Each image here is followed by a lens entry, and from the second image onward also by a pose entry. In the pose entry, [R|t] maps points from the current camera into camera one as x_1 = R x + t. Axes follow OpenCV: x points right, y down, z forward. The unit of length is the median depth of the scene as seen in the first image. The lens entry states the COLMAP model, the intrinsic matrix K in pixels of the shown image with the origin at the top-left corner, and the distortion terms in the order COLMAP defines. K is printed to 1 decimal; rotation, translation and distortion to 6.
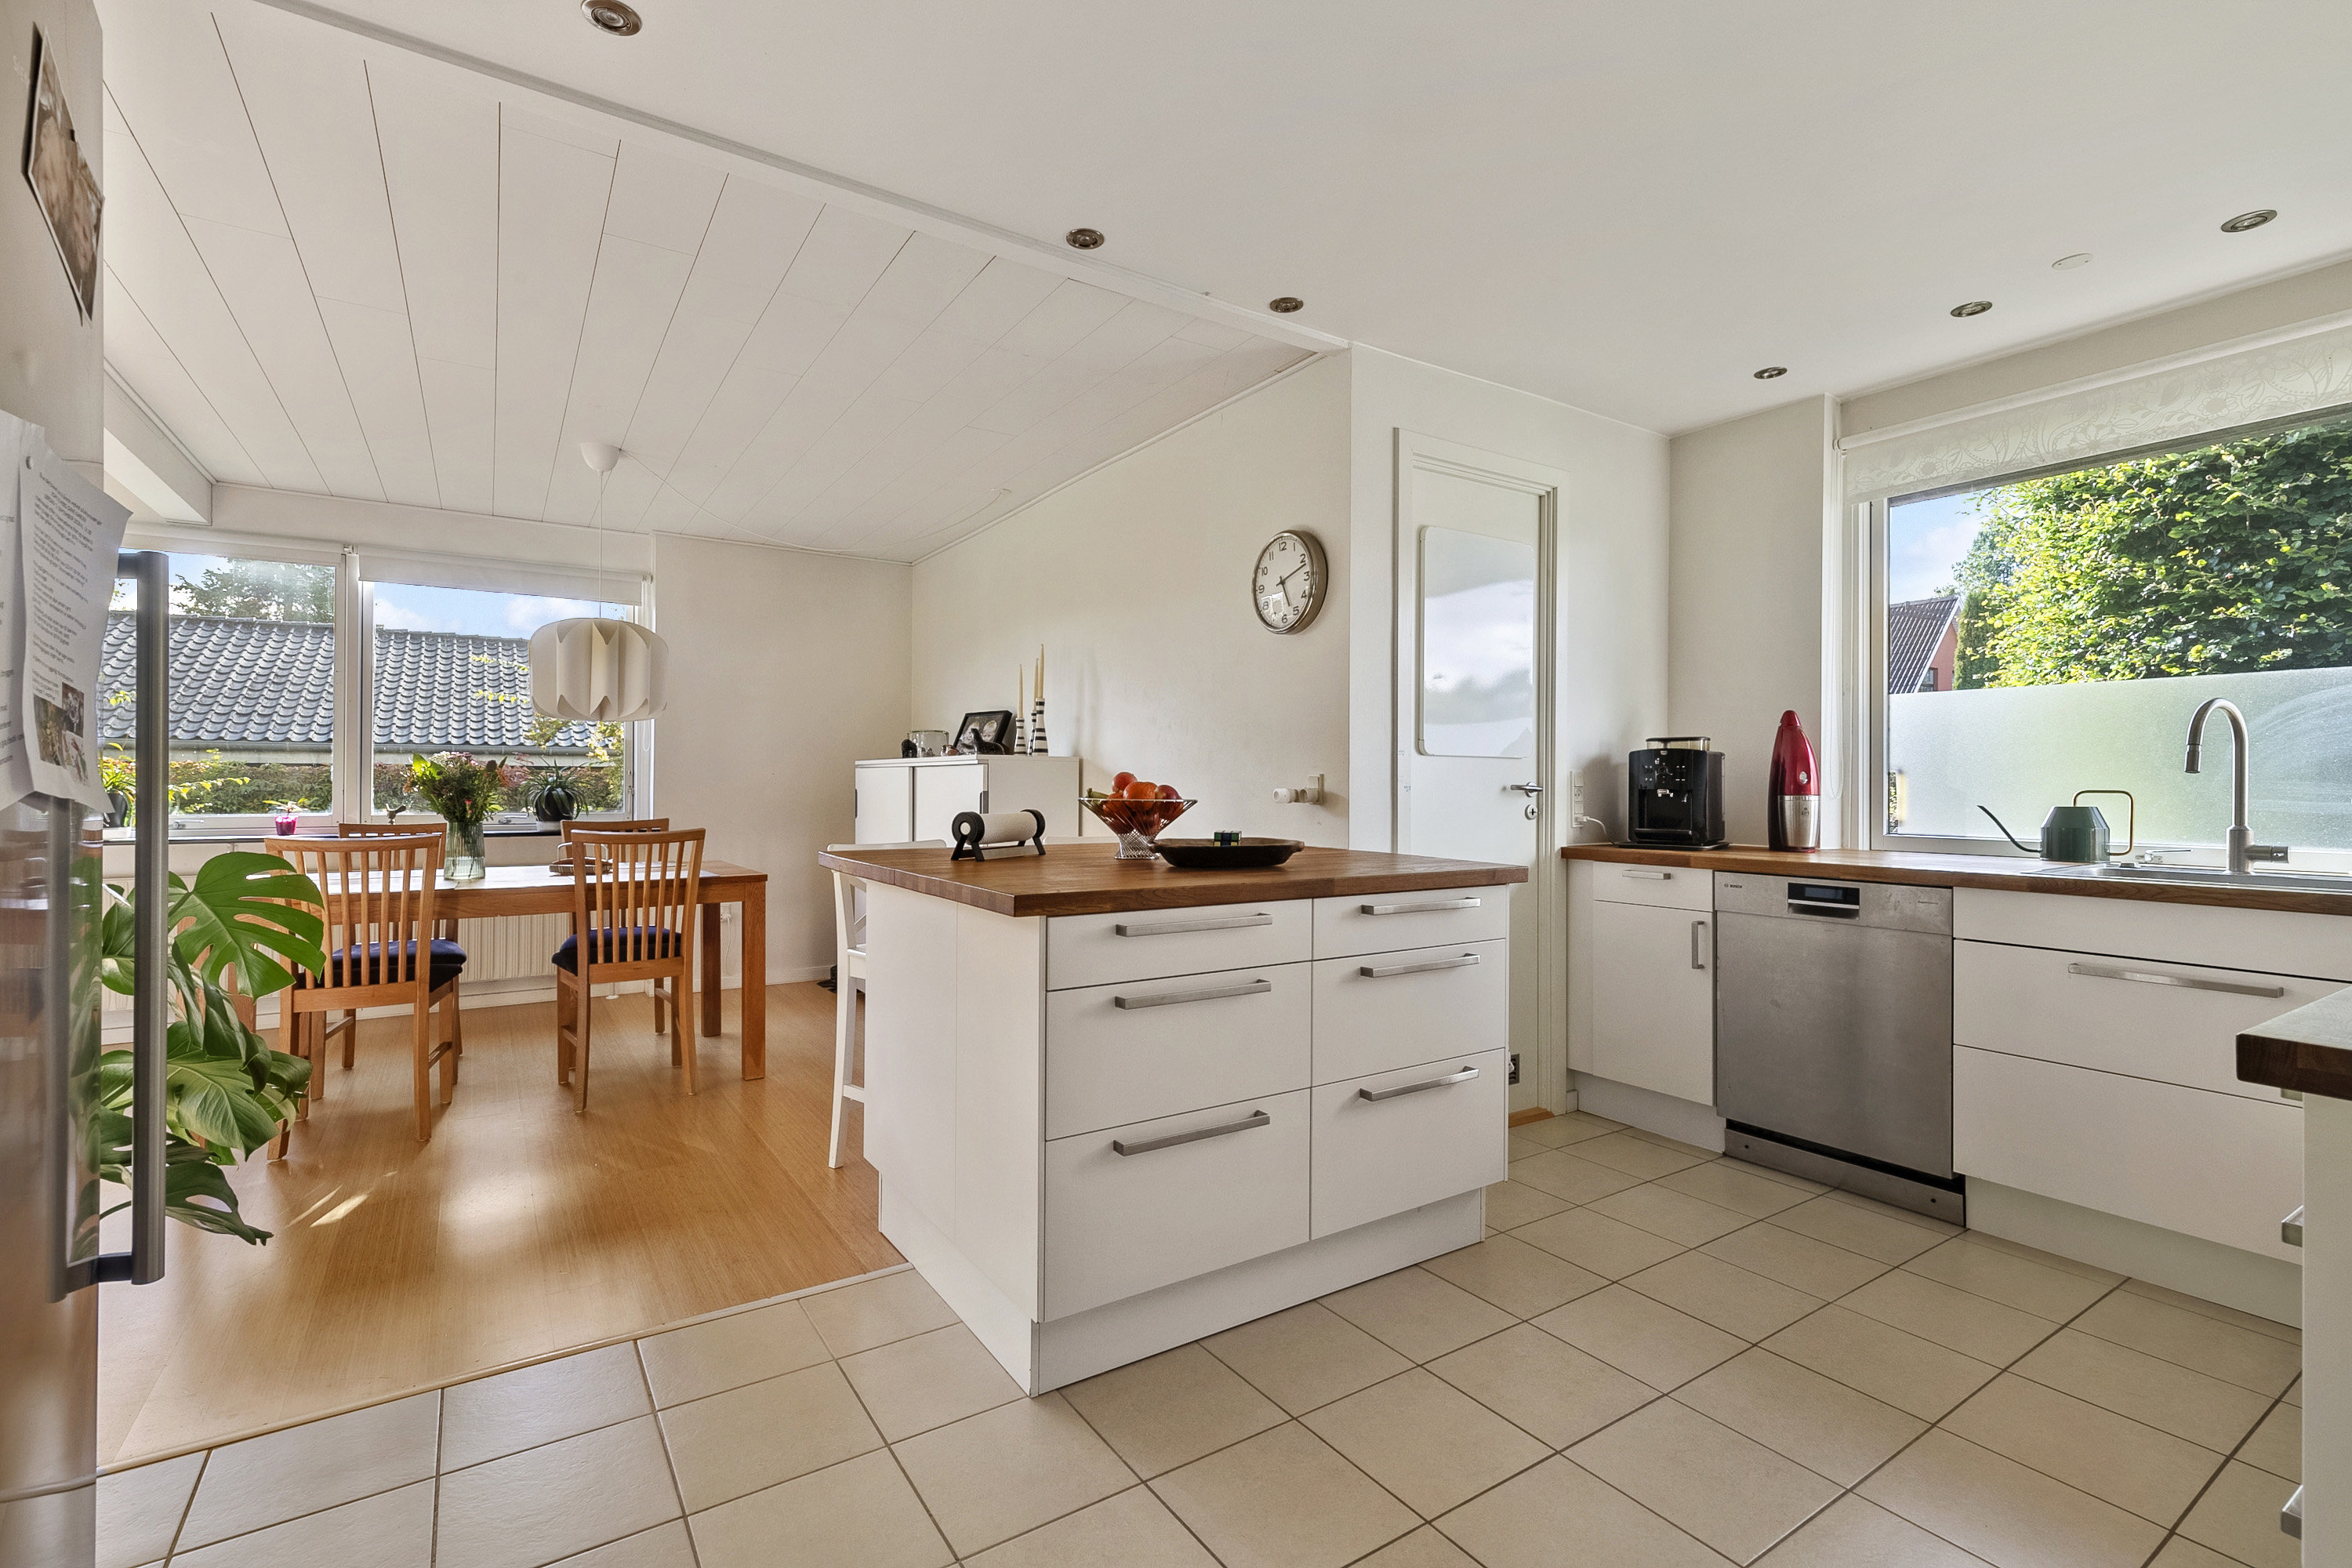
lens RADIAL K [[1053.0, 0, 1167.9], [0, 1053.0, 778.7], [0, 0, 1]] dist [0.001492, 0.000708]
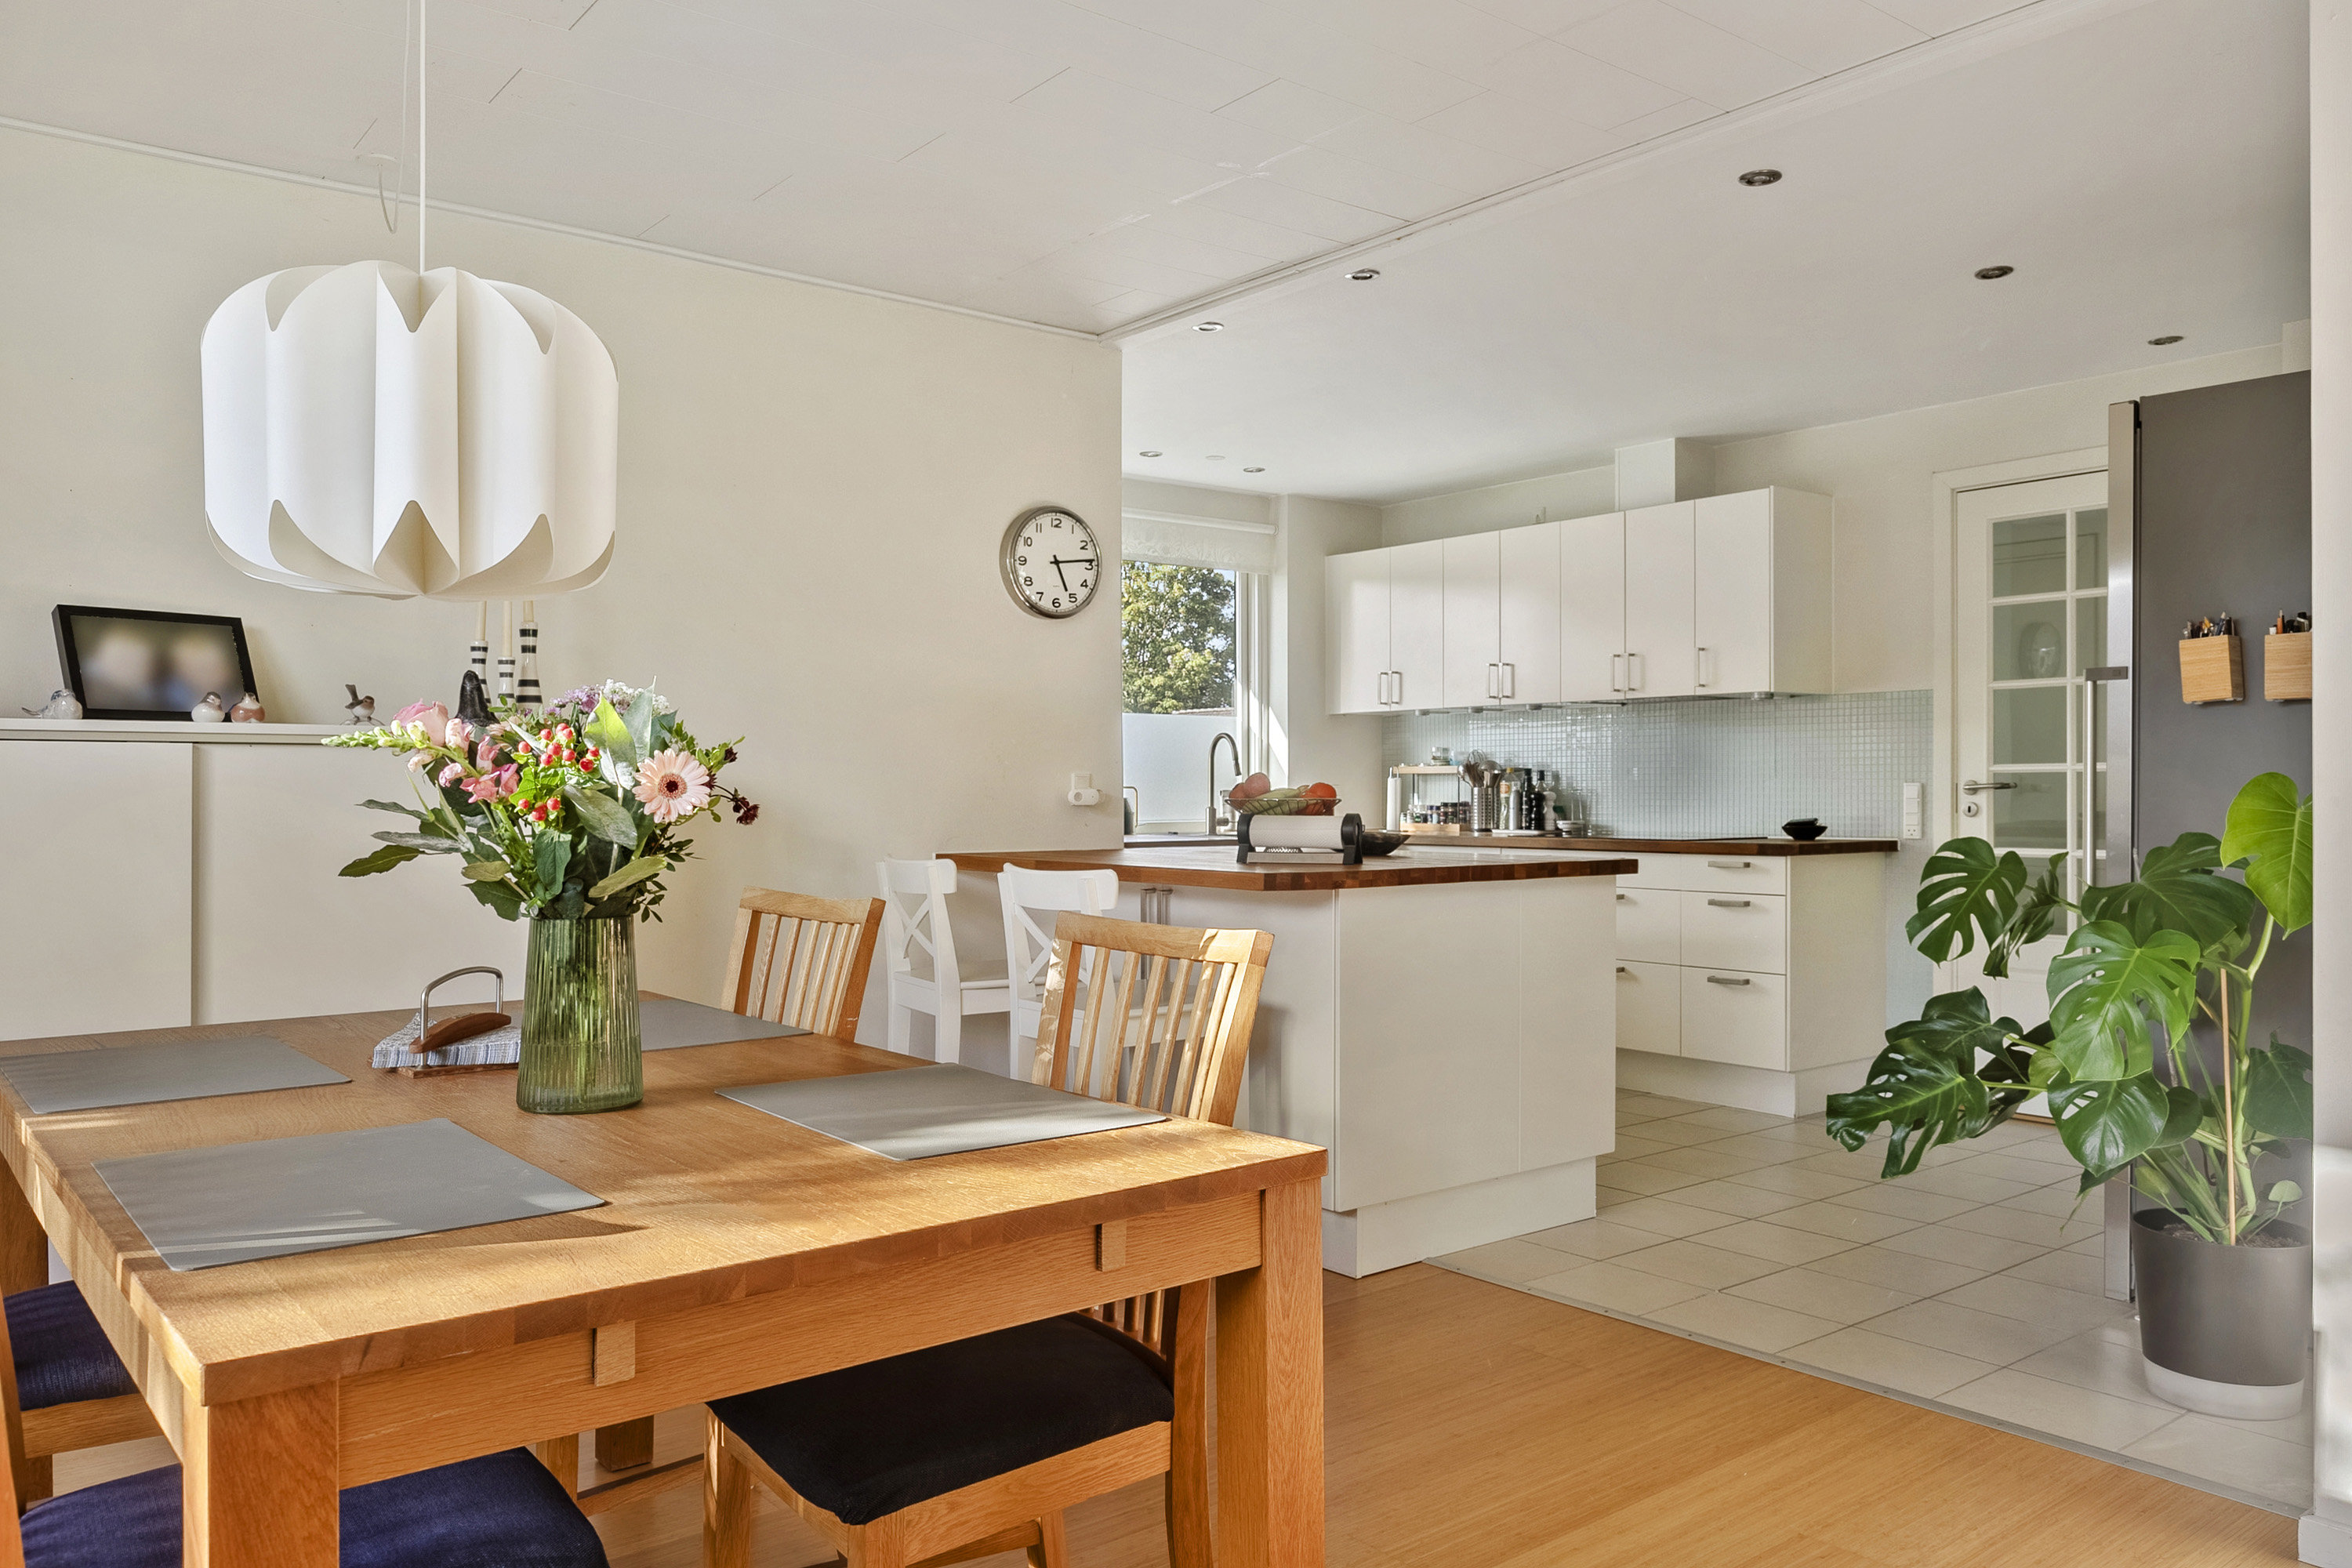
lens RADIAL K [[1671.9, 0, 1179.3], [0, 1671.9, 782.1], [0, 0, 1]] dist [0.003613, -0.006375]
pose [[-0.116212, -0.000893, 0.993224, -1.733999], [-0.006410, 0.999979, 0.000149, 0.002939], [-0.993204, -0.006349, -0.116215, 1.377734]]
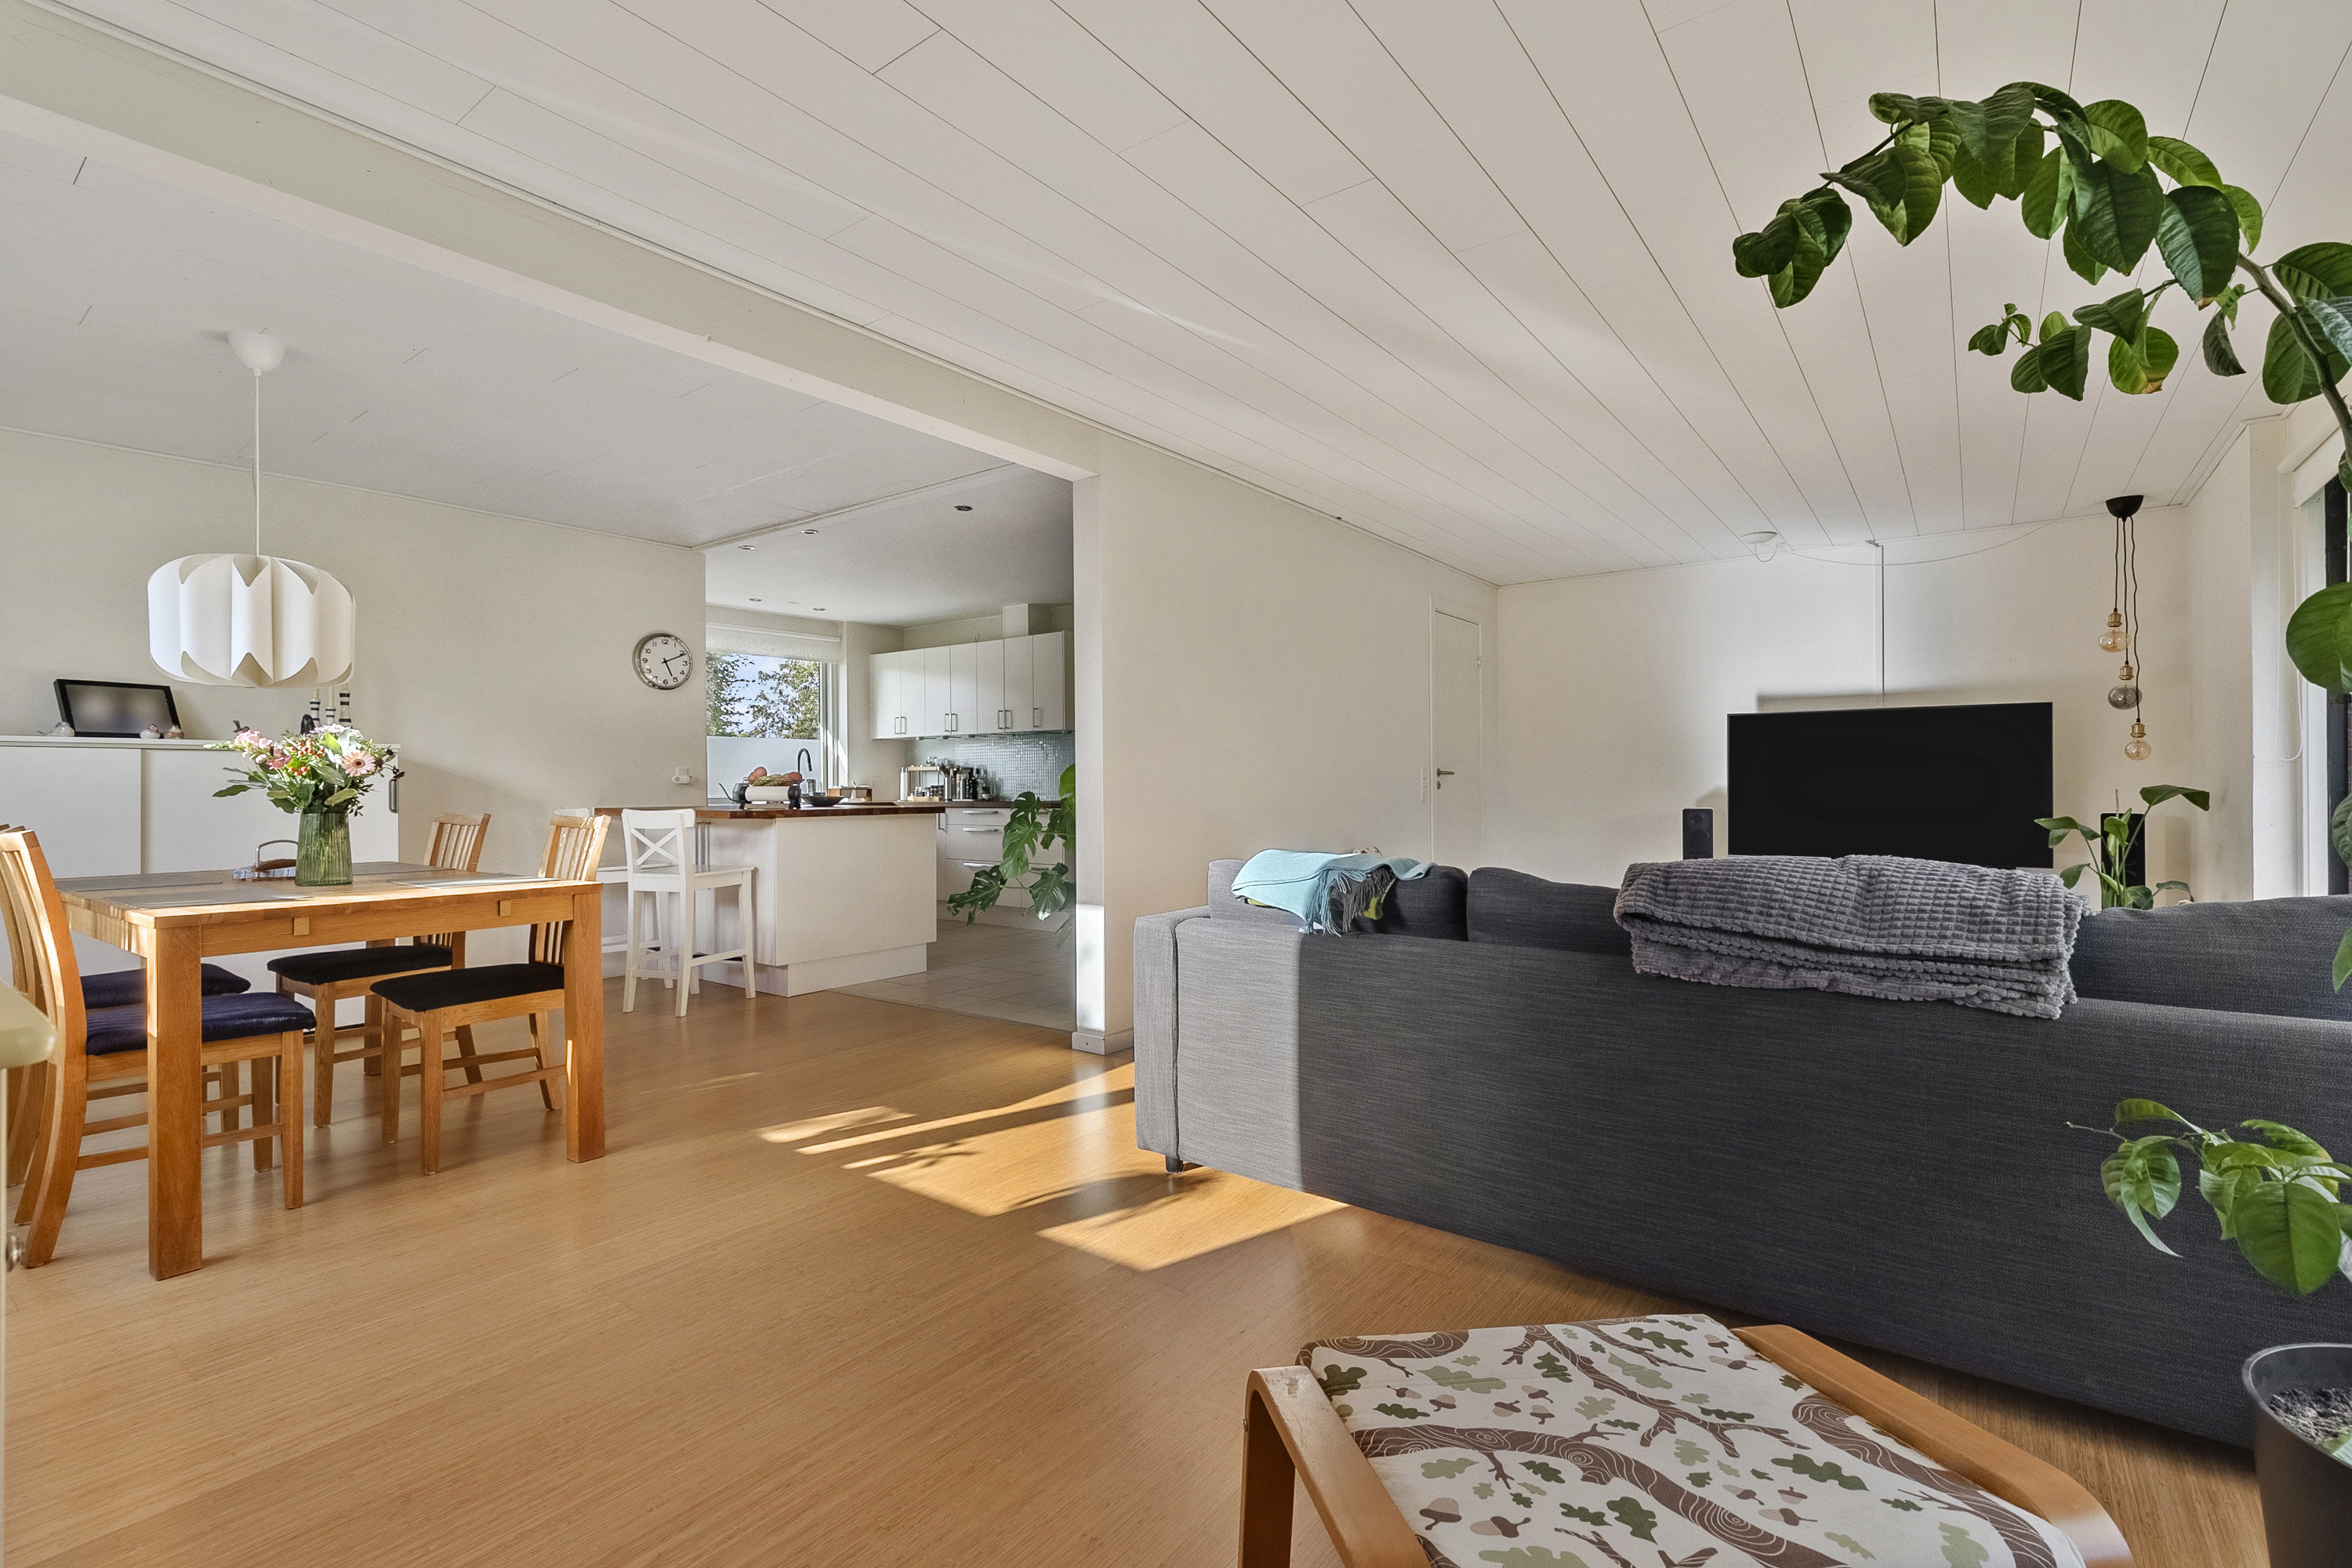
lens RADIAL K [[1053.0, 0, 1179.9], [0, 1053.0, 784.5], [0, 0, 1]] dist [0.001492, 0.000708]
pose [[-0.358089, -0.002277, 0.933685, -2.464091], [-0.003226, 0.999994, 0.001202, 0.025377], [-0.933682, -0.002582, -0.358095, 1.067477]]
